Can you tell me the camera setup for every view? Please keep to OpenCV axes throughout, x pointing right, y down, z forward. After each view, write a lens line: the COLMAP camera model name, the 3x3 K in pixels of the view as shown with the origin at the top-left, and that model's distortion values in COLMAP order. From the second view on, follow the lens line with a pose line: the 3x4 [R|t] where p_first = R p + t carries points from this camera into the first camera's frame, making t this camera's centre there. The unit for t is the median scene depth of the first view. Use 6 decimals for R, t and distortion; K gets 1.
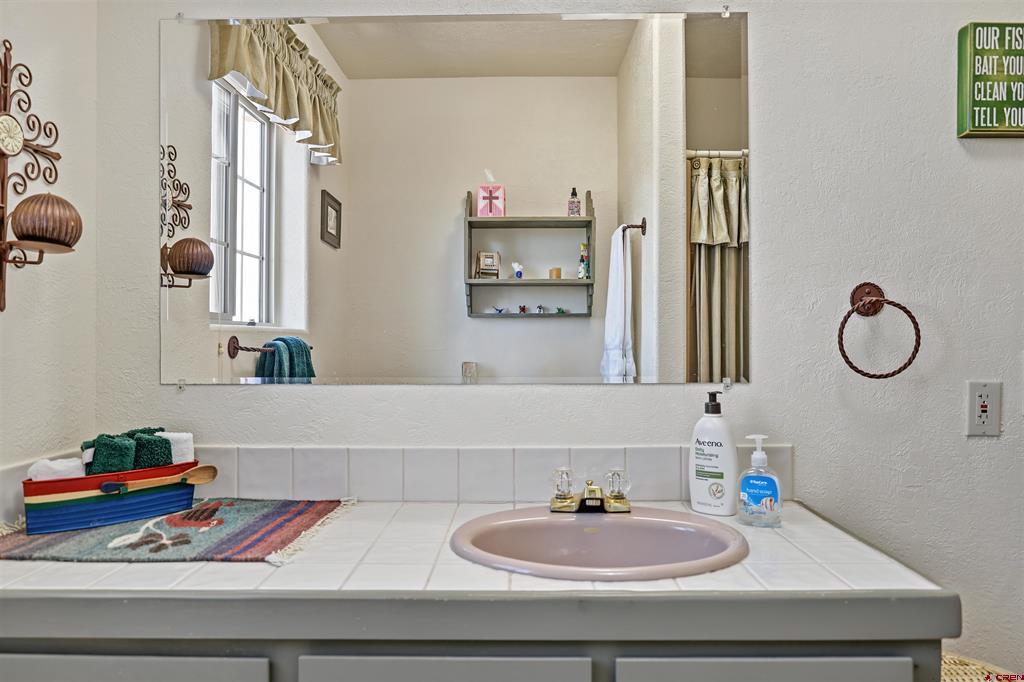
lens RADIAL K [[716.3, 0, 512.7], [0, 716.3, 338.7], [0, 0, 1]] dist [-0.005565, 0.001651]
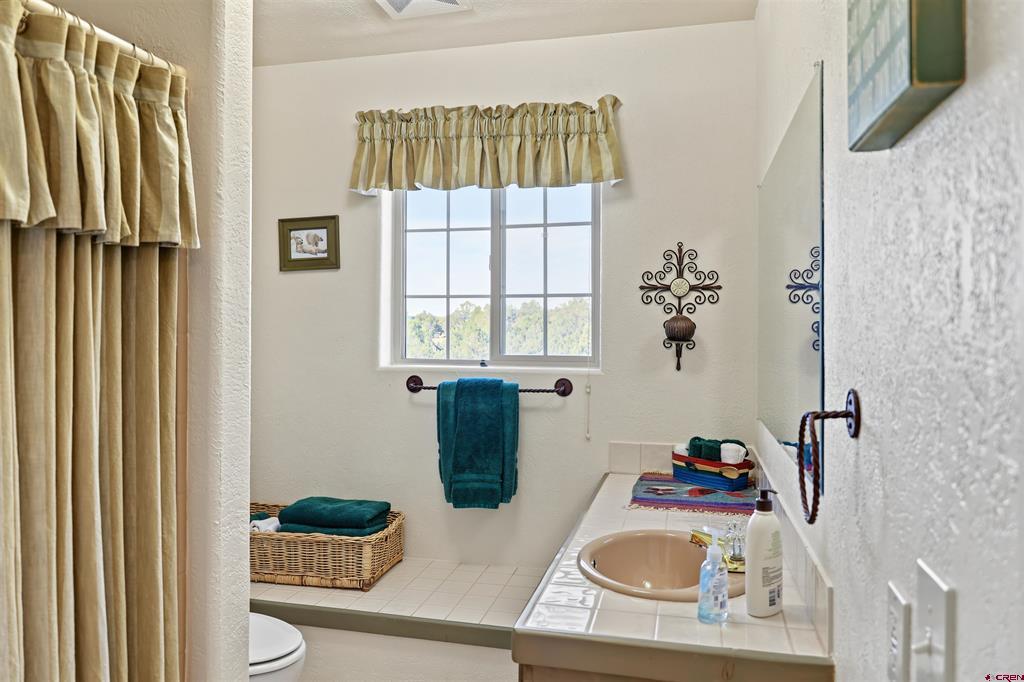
lens RADIAL K [[716.3, 0, 512.7], [0, 716.3, 338.7], [0, 0, 1]] dist [-0.005565, 0.001651]
pose [[-0.226796, 0.003284, -0.973937, 1.401929], [-0.000007, 0.999994, 0.003373, -0.134965], [0.973942, 0.000772, -0.226795, 0.960065]]
